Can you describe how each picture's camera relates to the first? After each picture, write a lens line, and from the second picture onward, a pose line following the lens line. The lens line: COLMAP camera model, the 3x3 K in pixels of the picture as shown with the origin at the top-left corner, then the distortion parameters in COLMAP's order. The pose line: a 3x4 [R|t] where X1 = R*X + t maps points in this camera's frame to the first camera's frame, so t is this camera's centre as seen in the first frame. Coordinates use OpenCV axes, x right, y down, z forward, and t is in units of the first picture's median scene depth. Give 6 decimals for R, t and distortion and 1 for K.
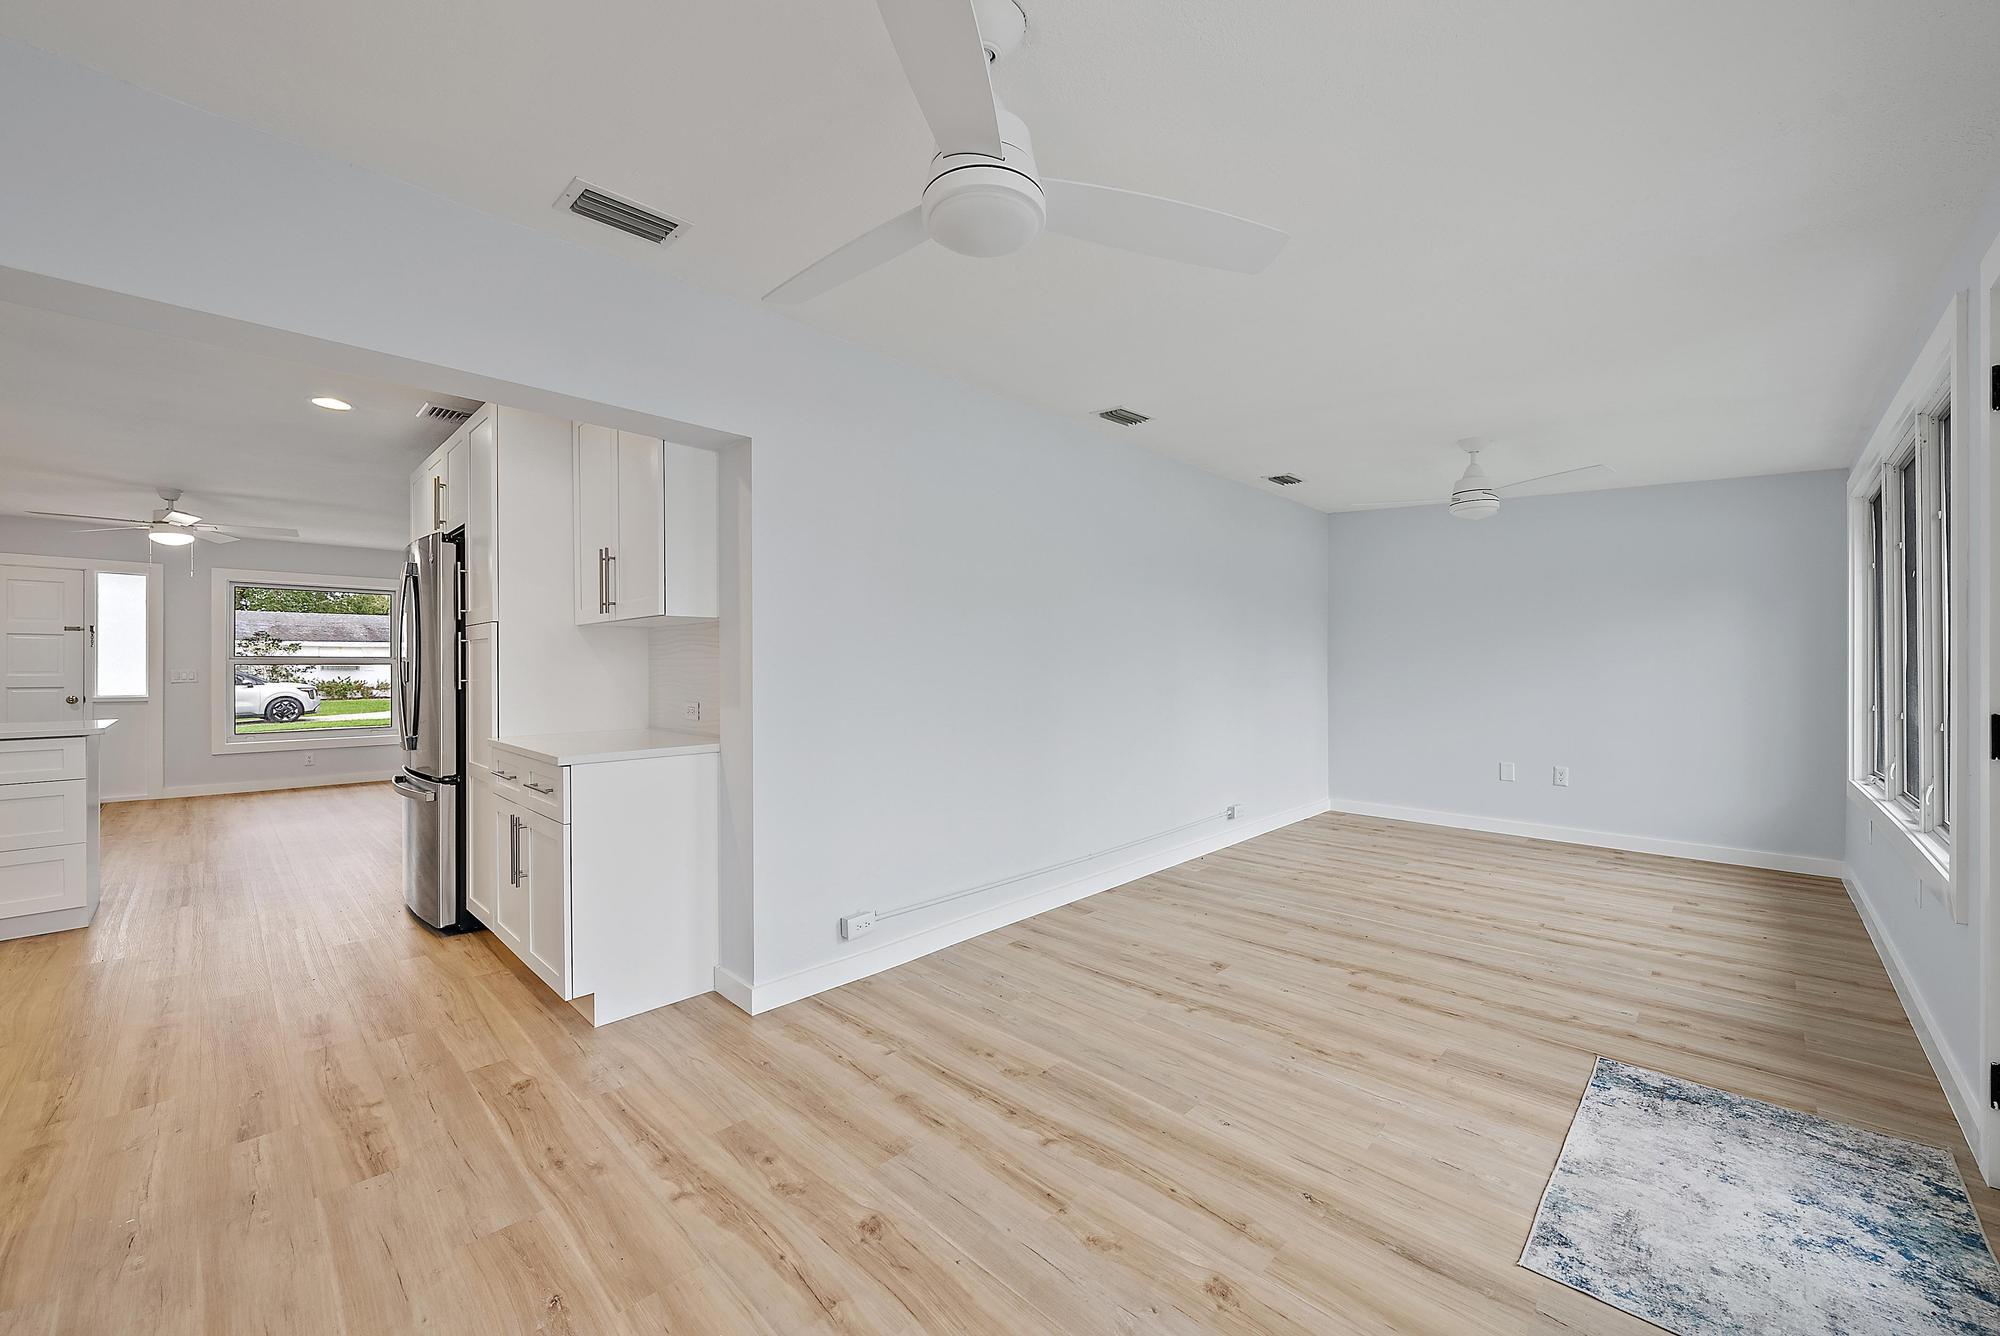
lens RADIAL K [[857.5, 0, 1000.0], [0, 857.5, 668.0], [0, 0, 1]] dist [0.035435, -0.000015]
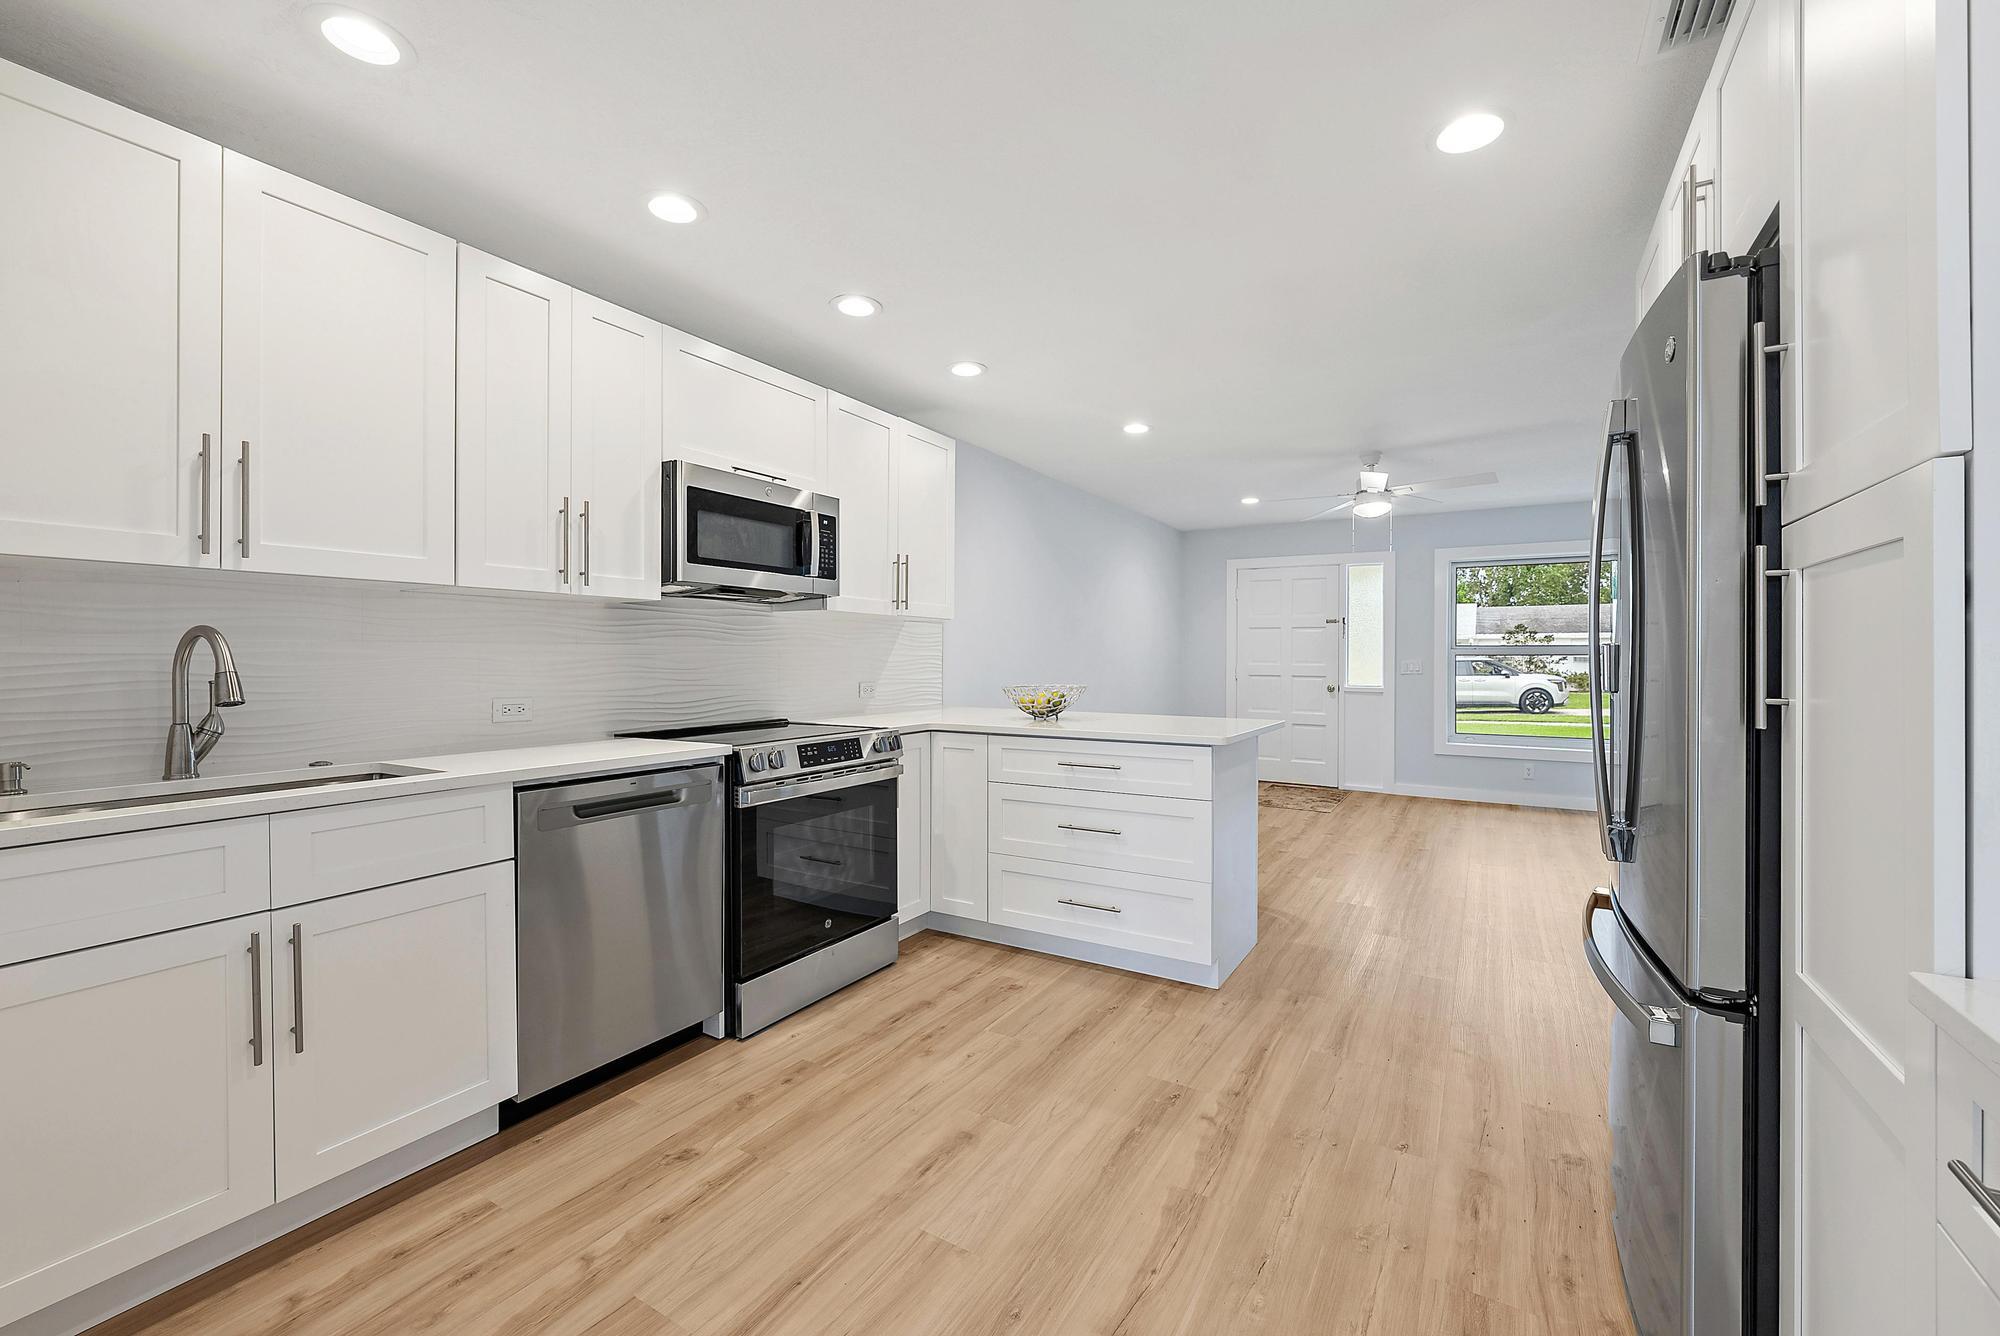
lens RADIAL K [[825.2, 0, 997.2], [0, 825.2, 657.9], [0, 0, 1]] dist [-0.000459, -0.000053]
pose [[0.286795, 0.001748, -0.957990, -0.216380], [-0.003699, 0.999993, 0.000717, -0.000020], [0.957985, 0.003338, 0.286800, 0.339244]]
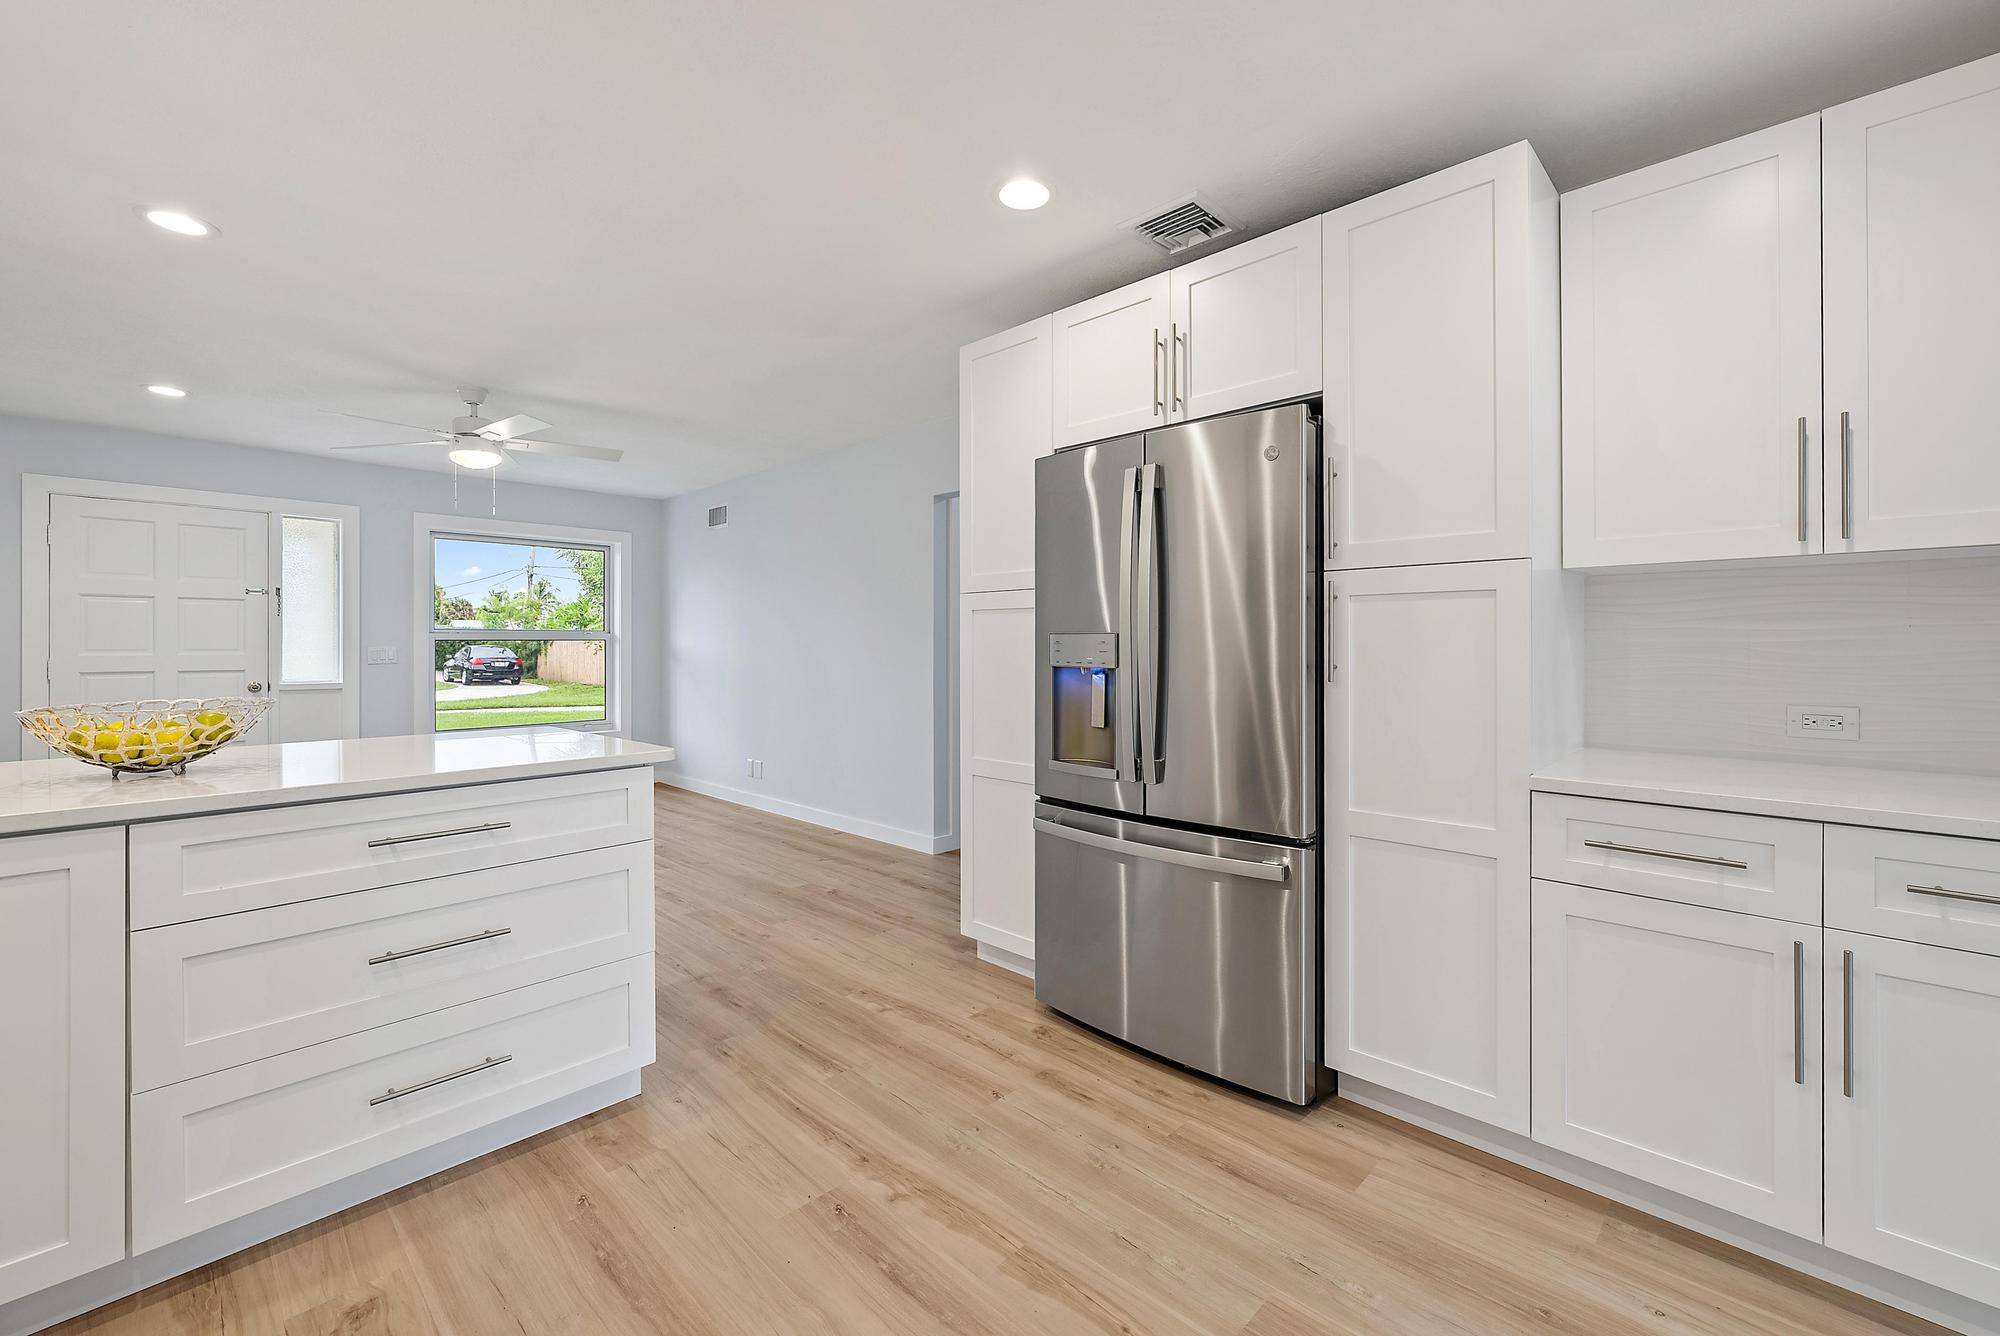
lens RADIAL K [[820.3, 0, 1057.5], [0, 820.3, 648.3], [0, 0, 1]] dist [-0.000448, -0.000121]
pose [[0.995055, -0.000474, 0.099322, -0.443513], [-0.000024, 0.999987, 0.005007, -0.000446], [-0.099323, -0.004985, 0.995043, 0.252688]]
